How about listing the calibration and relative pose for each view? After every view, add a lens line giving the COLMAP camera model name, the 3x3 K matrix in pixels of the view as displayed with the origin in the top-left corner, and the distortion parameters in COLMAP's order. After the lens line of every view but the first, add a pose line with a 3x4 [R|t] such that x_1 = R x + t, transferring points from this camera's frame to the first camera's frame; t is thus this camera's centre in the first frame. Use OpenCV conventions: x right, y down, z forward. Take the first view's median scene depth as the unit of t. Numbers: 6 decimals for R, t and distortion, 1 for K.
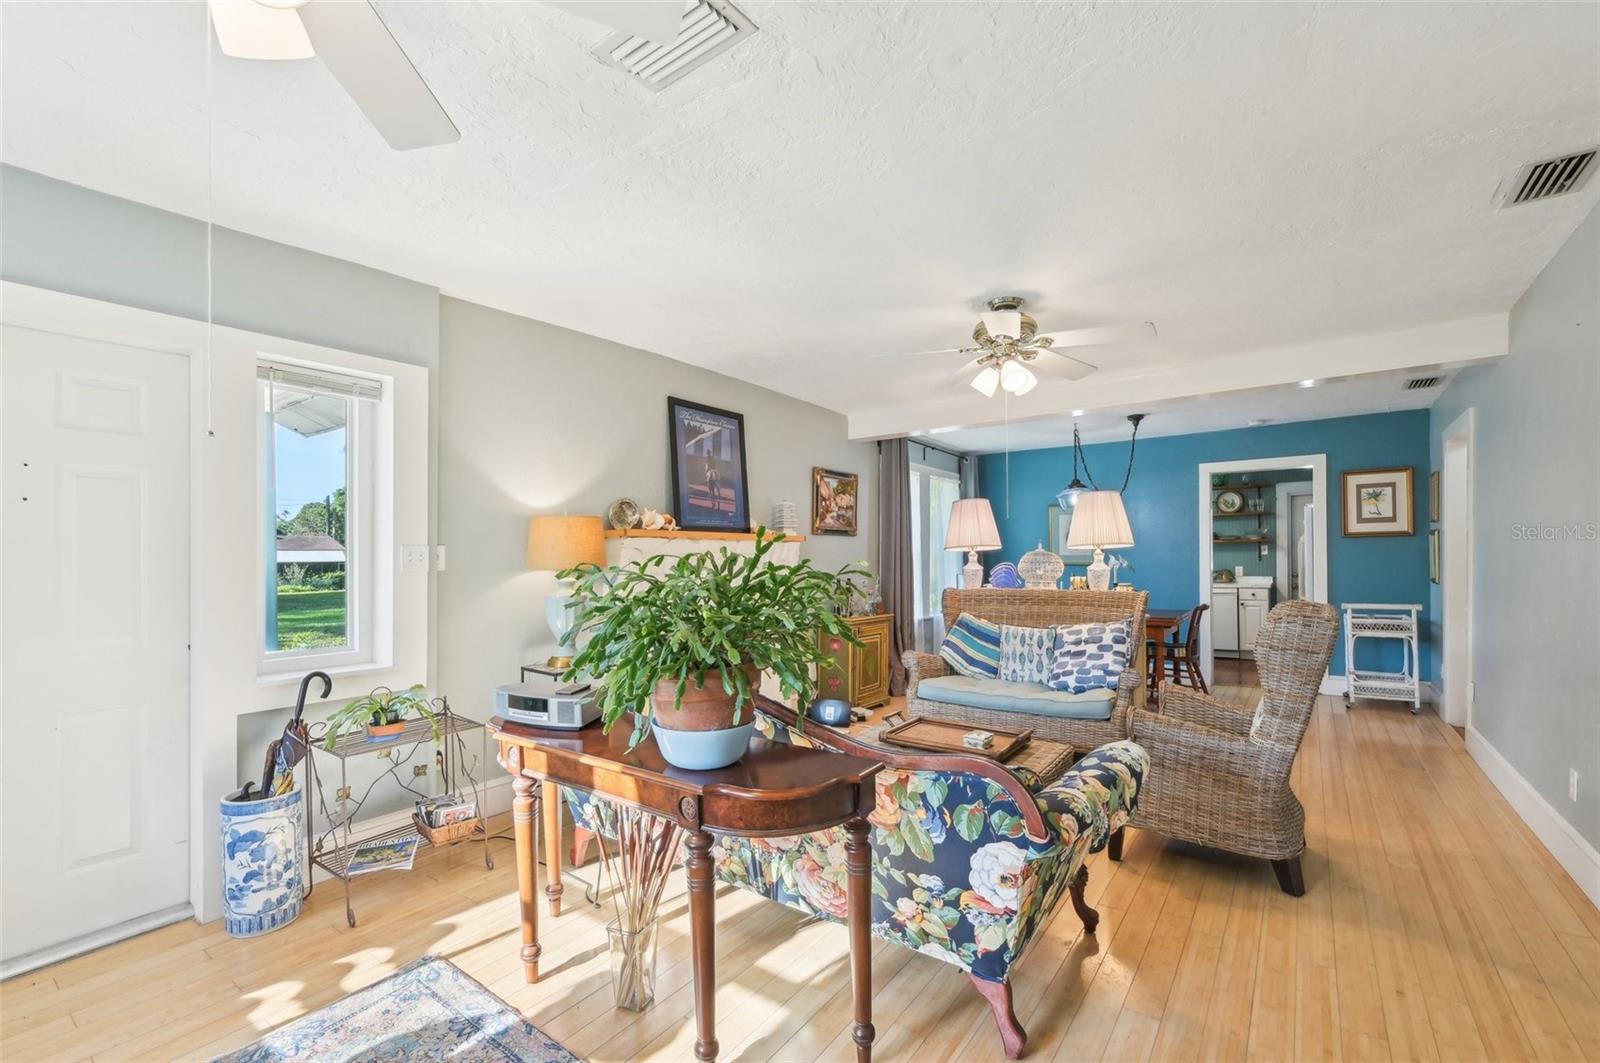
lens RADIAL K [[684.1, 0, 813.1], [0, 684.1, 554.7], [0, 0, 1]] dist [-0.003070, -0.000189]
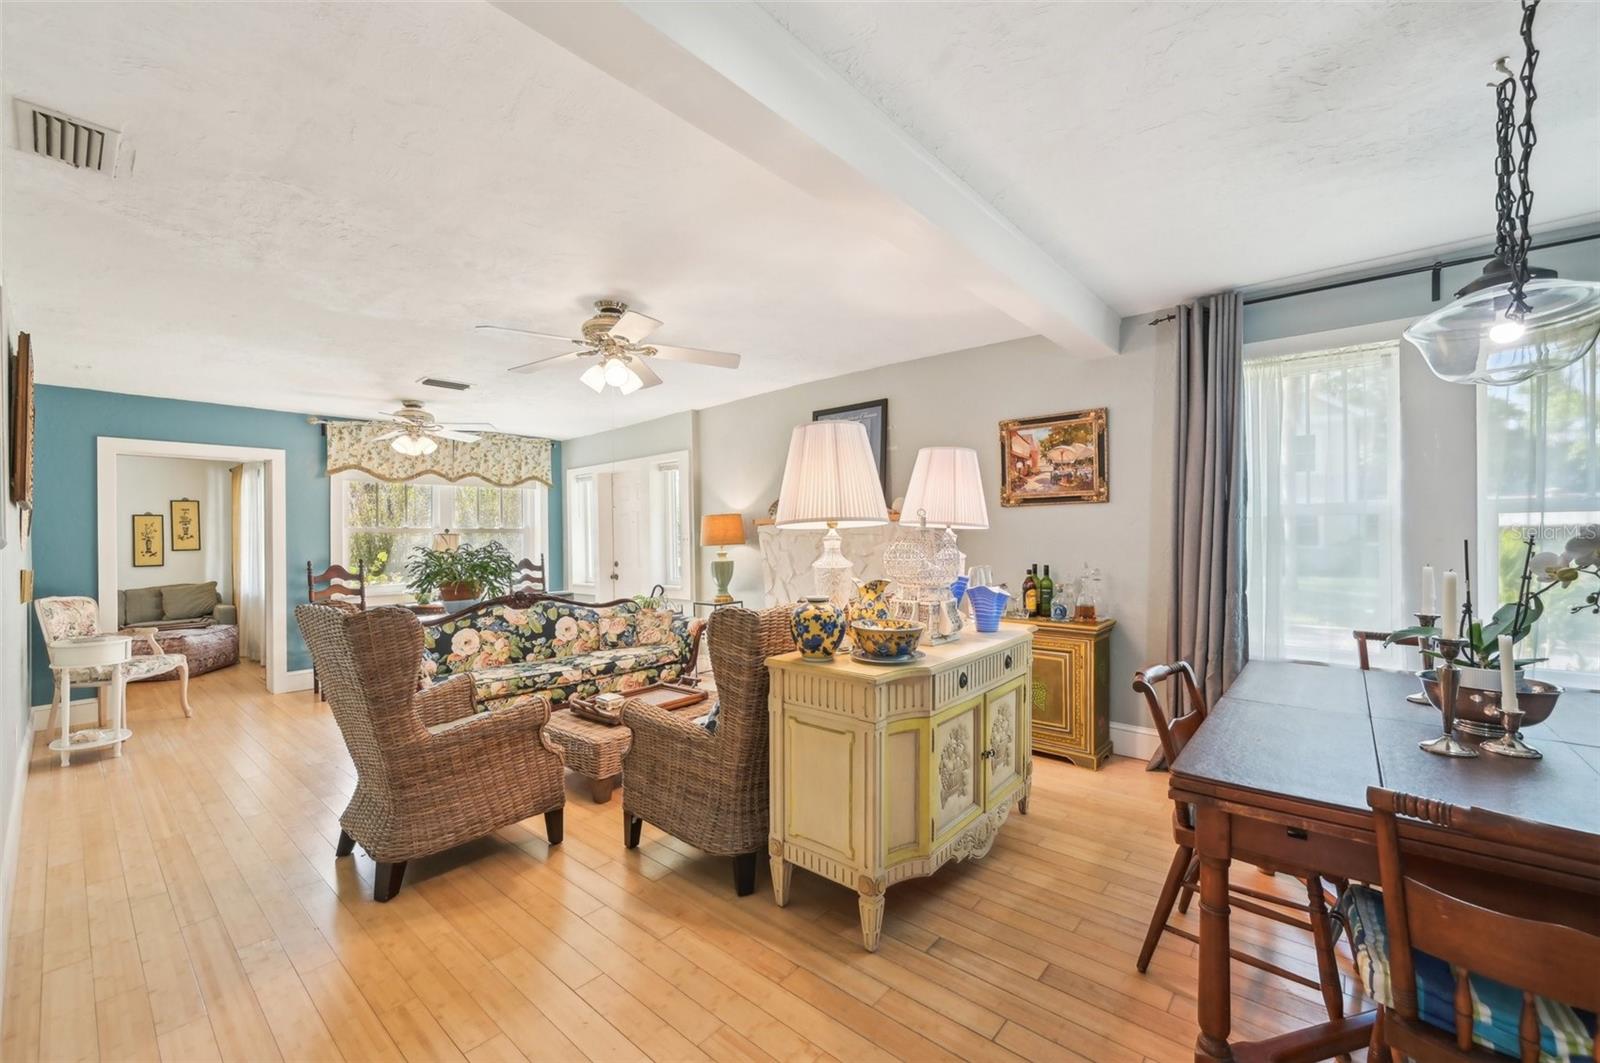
lens RADIAL K [[638.3, 0, 803.2], [0, 638.3, 533.7], [0, 0, 1]] dist [0.001447, 0.000162]
pose [[-0.081111, 0.004388, -0.996695, 0.911272], [0.022056, 0.999753, 0.002606, -0.006696], [0.996461, -0.021771, -0.081188, 0.997555]]
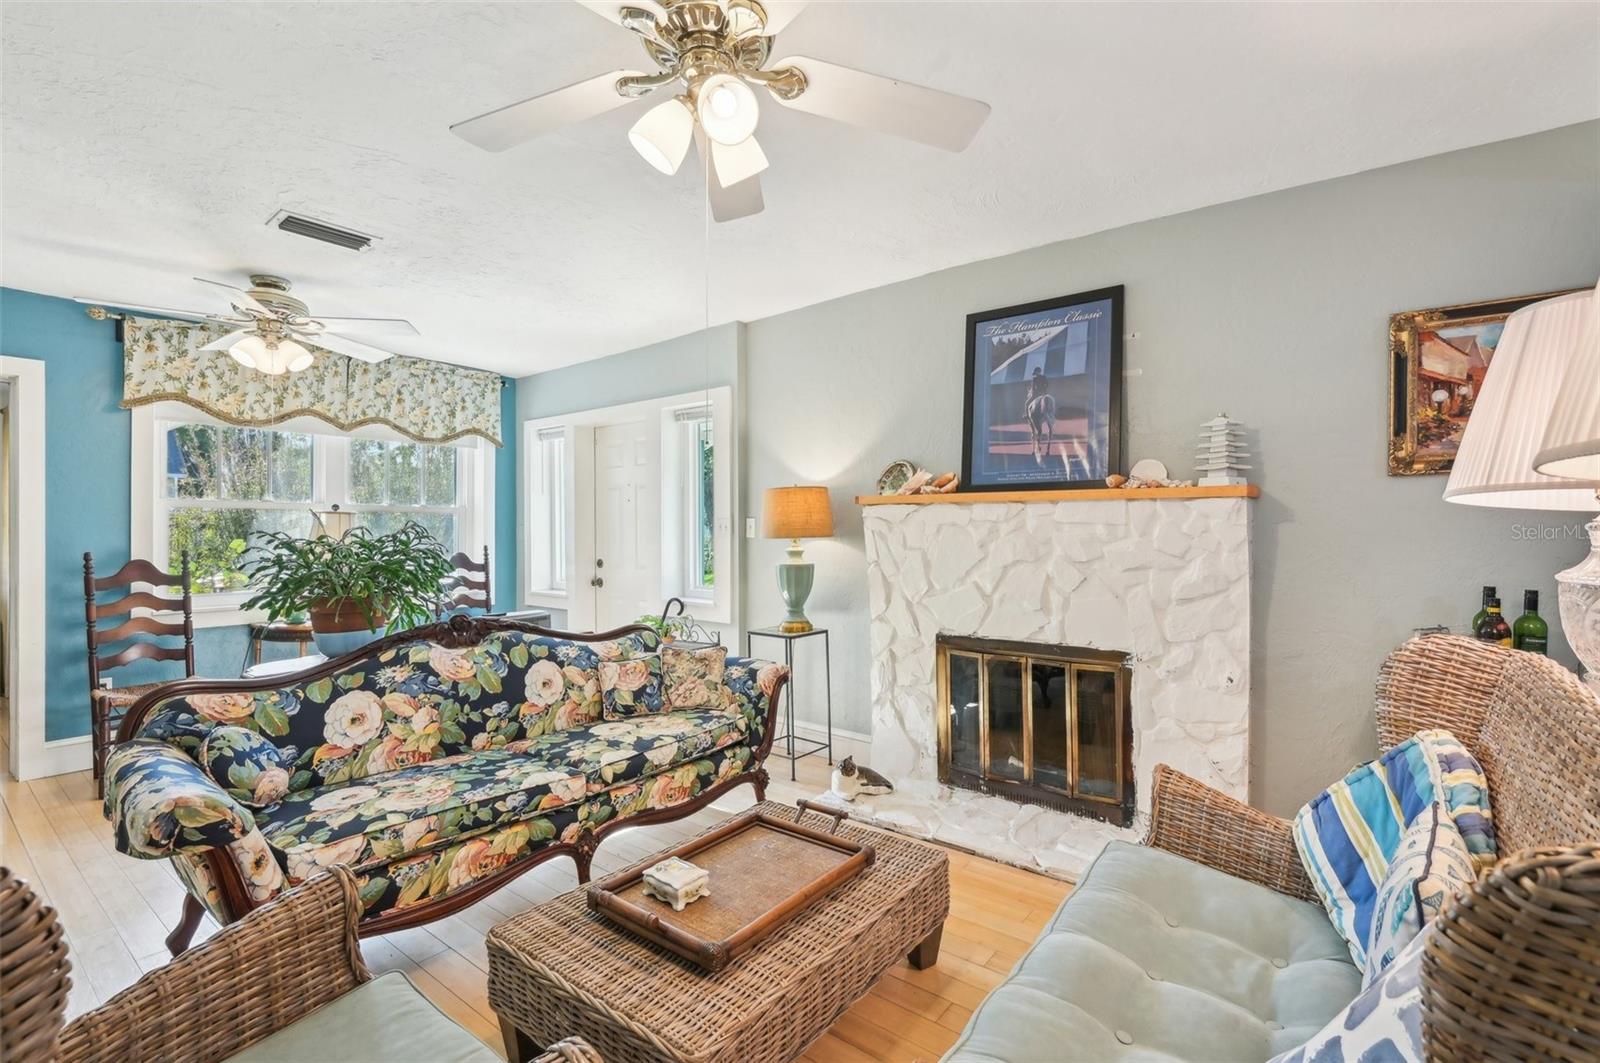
lens RADIAL K [[714.2, 0, 804.6], [0, 714.2, 536.3], [0, 0, 1]] dist [0.001047, -0.000319]
pose [[-0.028388, 0.016748, -0.999457, 0.546573], [0.003291, 0.999856, 0.016661, -0.000617], [0.999592, -0.002816, -0.028439, 0.781002]]
